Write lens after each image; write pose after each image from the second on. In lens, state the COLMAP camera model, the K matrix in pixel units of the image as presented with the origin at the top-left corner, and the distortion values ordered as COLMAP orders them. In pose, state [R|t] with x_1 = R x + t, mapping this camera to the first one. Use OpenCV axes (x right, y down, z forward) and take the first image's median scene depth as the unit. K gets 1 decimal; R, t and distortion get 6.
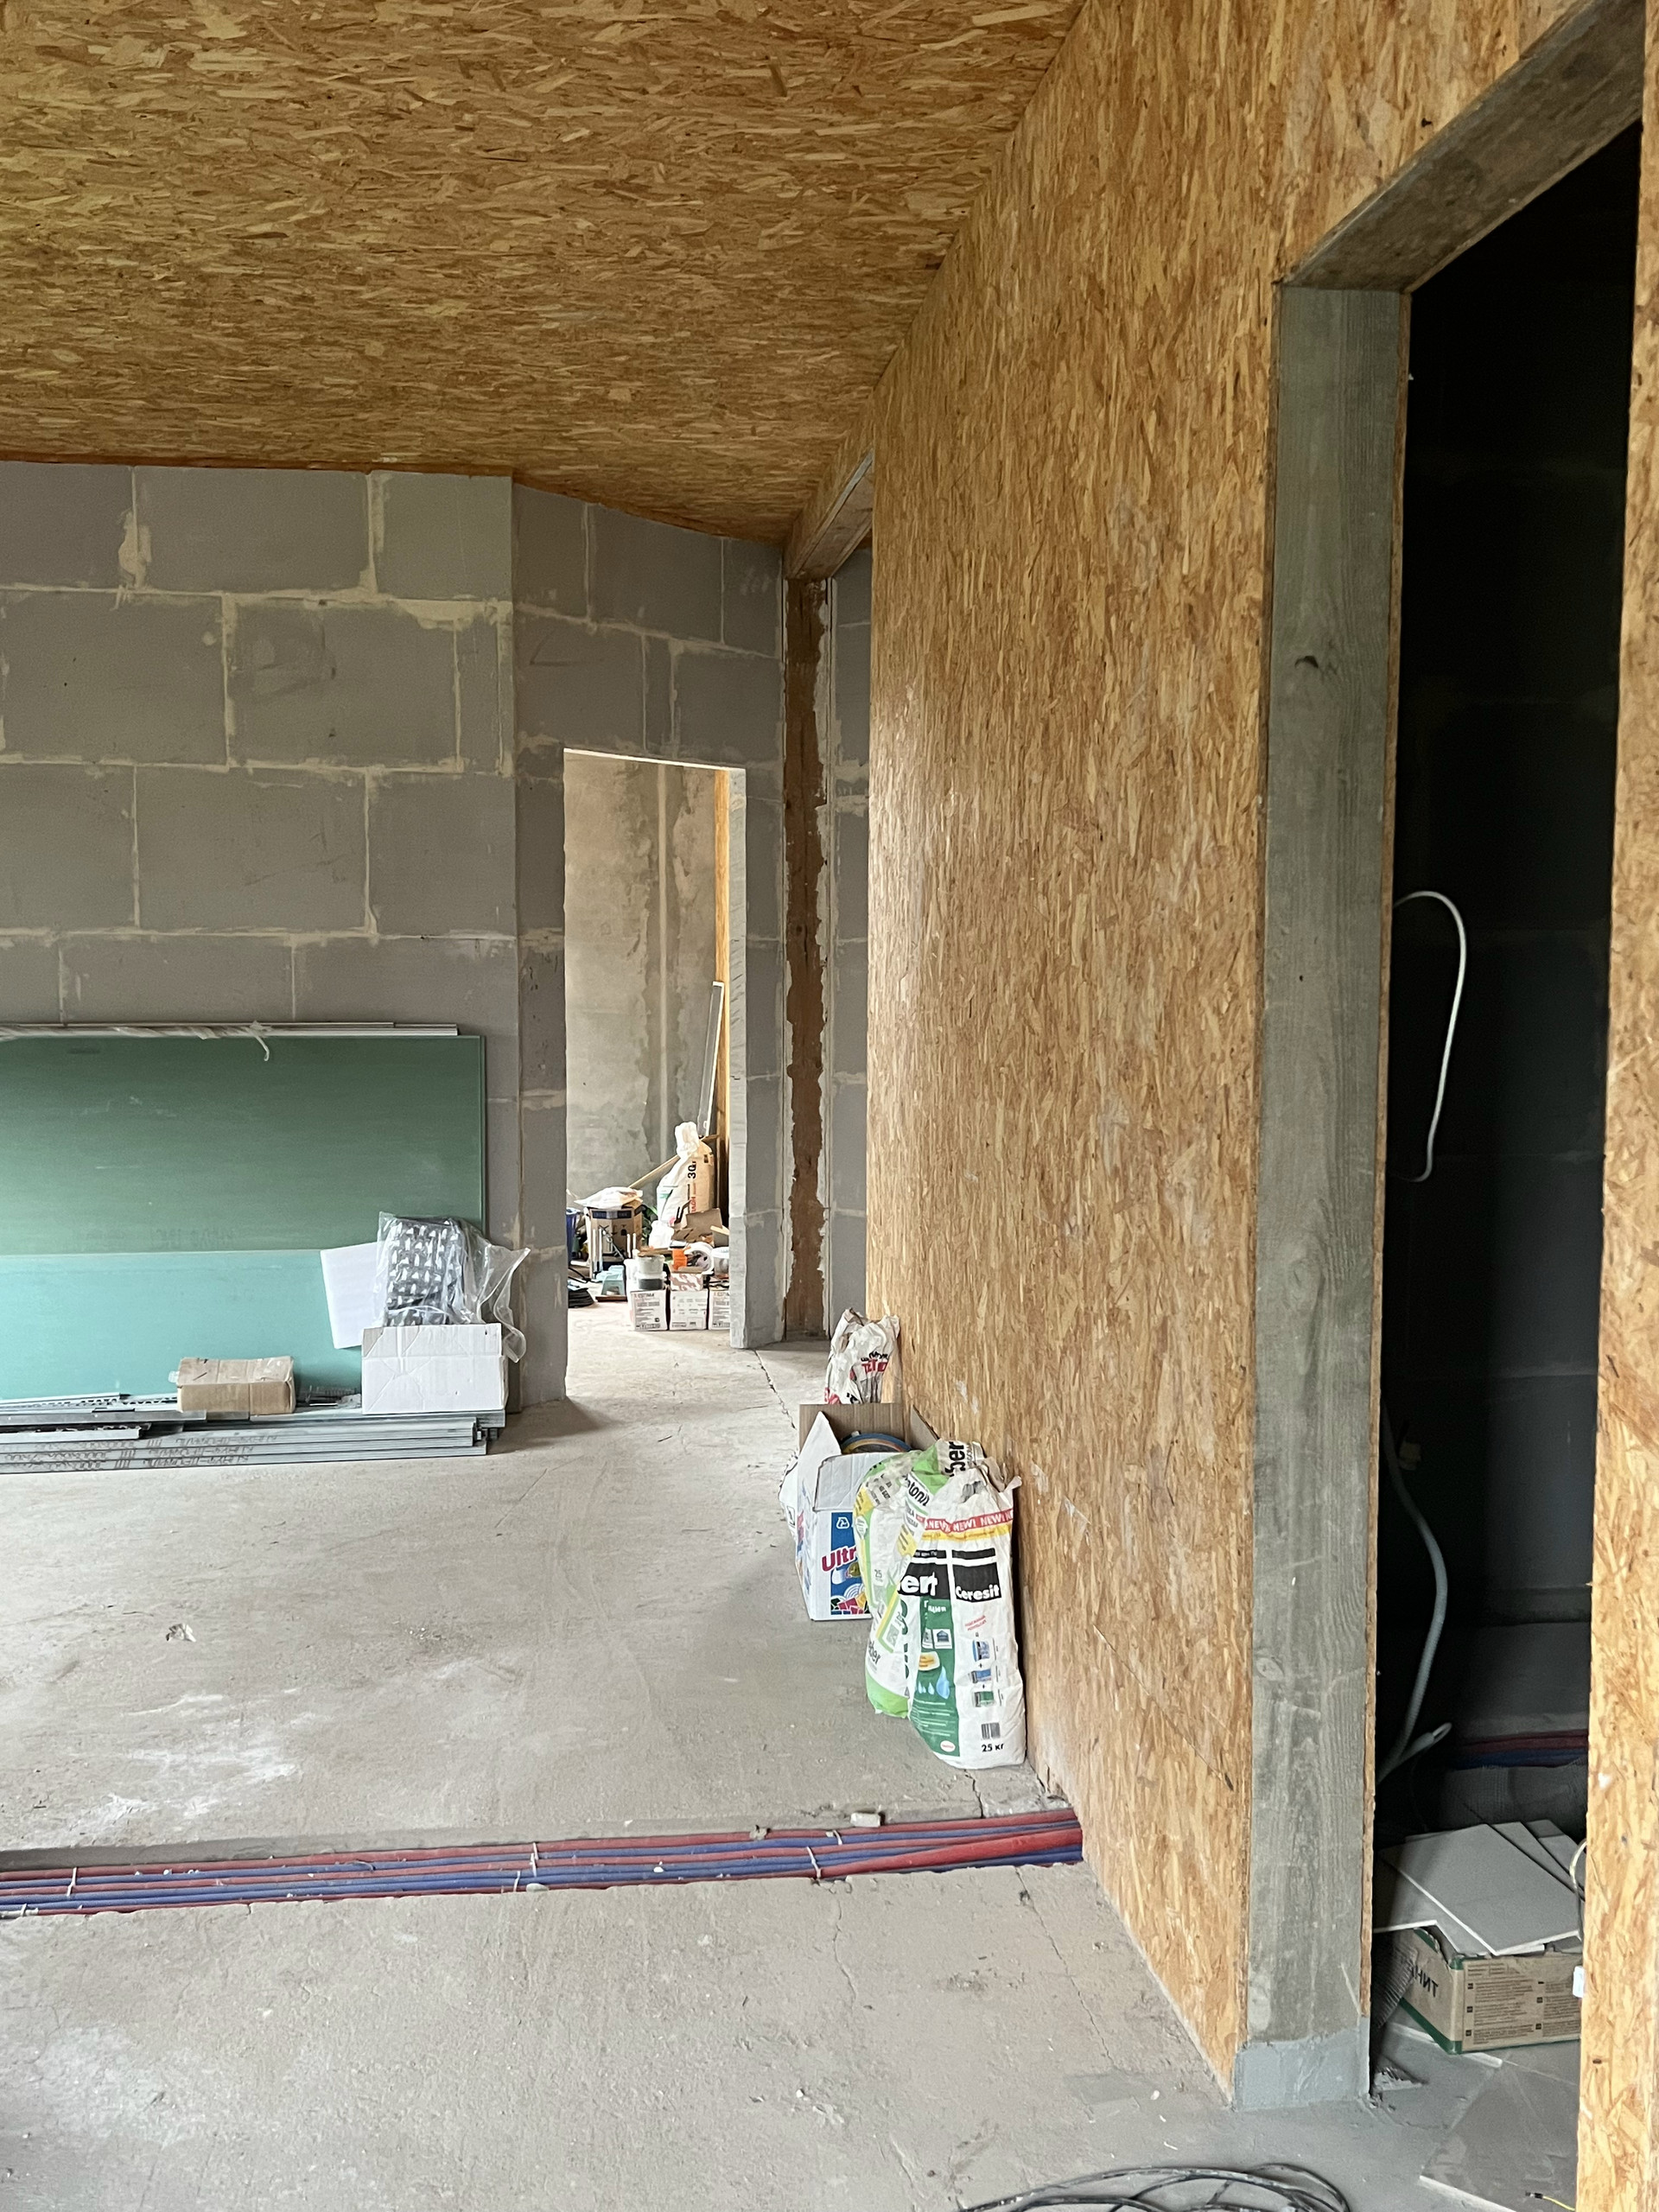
lens RADIAL K [[1976.8, 0, 828.2], [0, 1976.8, 1105.1], [0, 0, 1]] dist [0.028329, -0.040047]
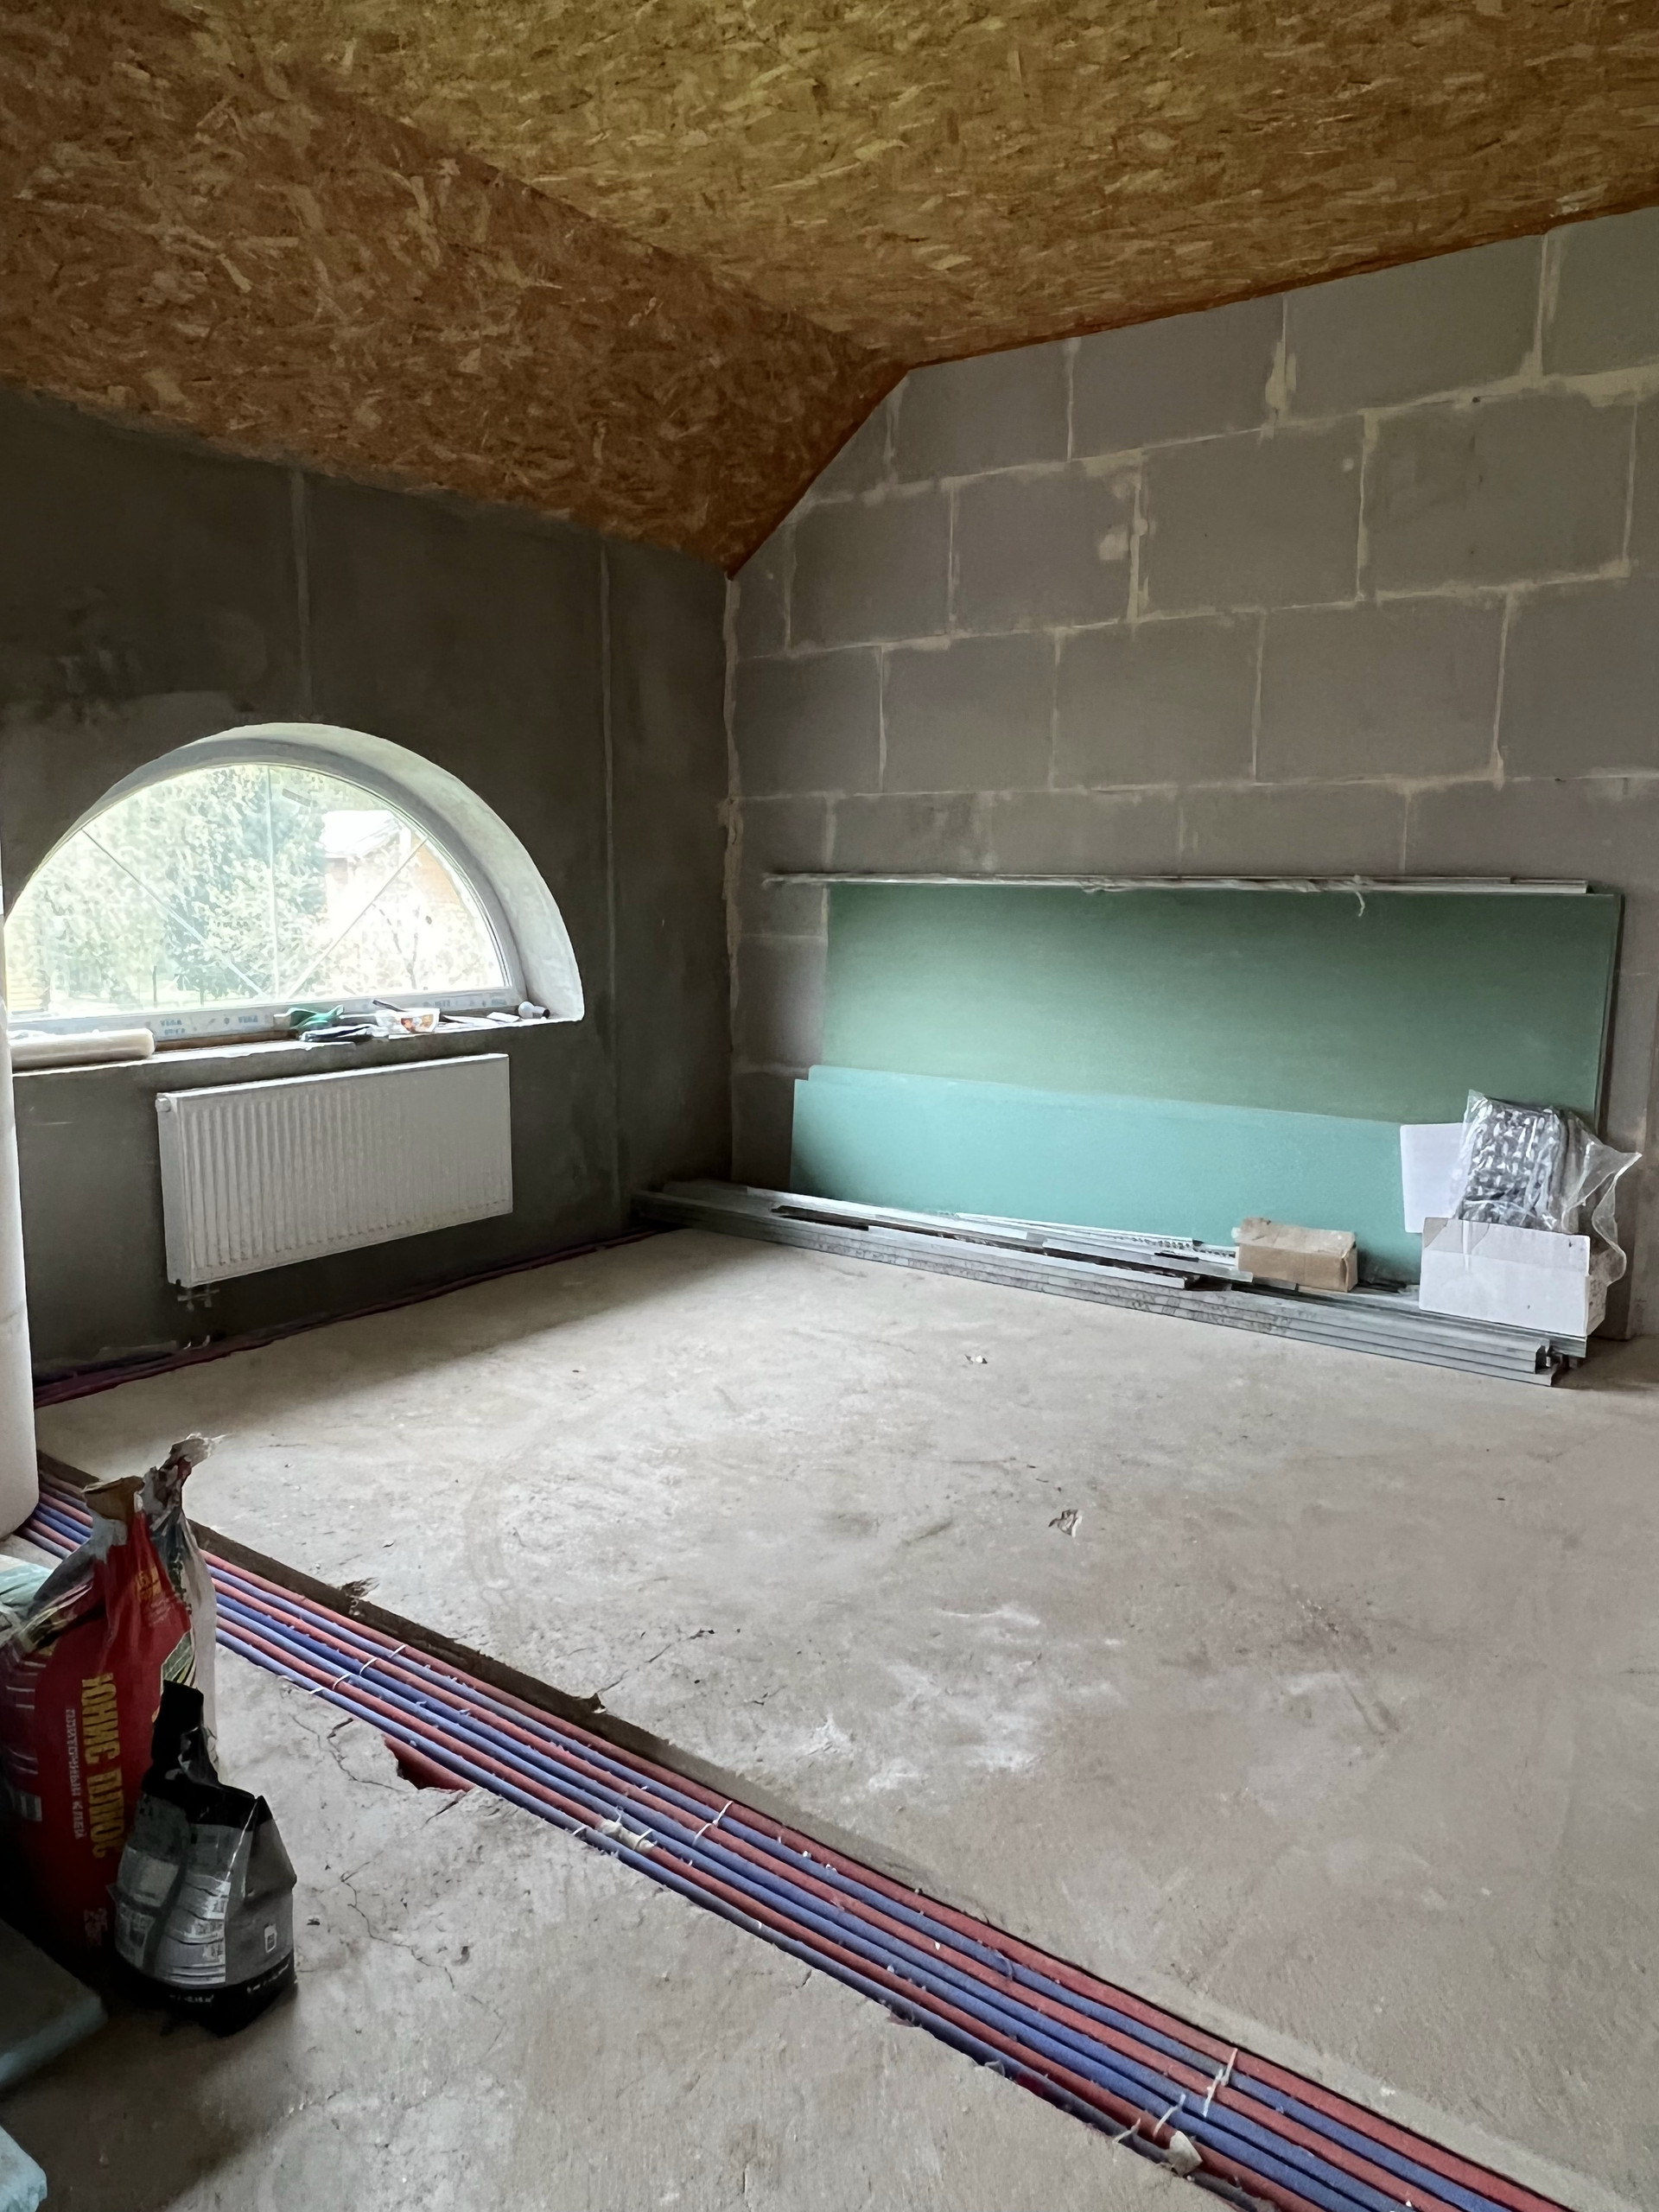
lens RADIAL K [[1515.1, 0, 833.1], [0, 1515.1, 1102.1], [0, 0, 1]] dist [-0.000798, -0.004294]
pose [[0.719233, 0.109276, -0.686122, 0.037818], [-0.058305, 0.993563, 0.097122, 0.009830], [0.692319, -0.029849, 0.720974, 0.312636]]
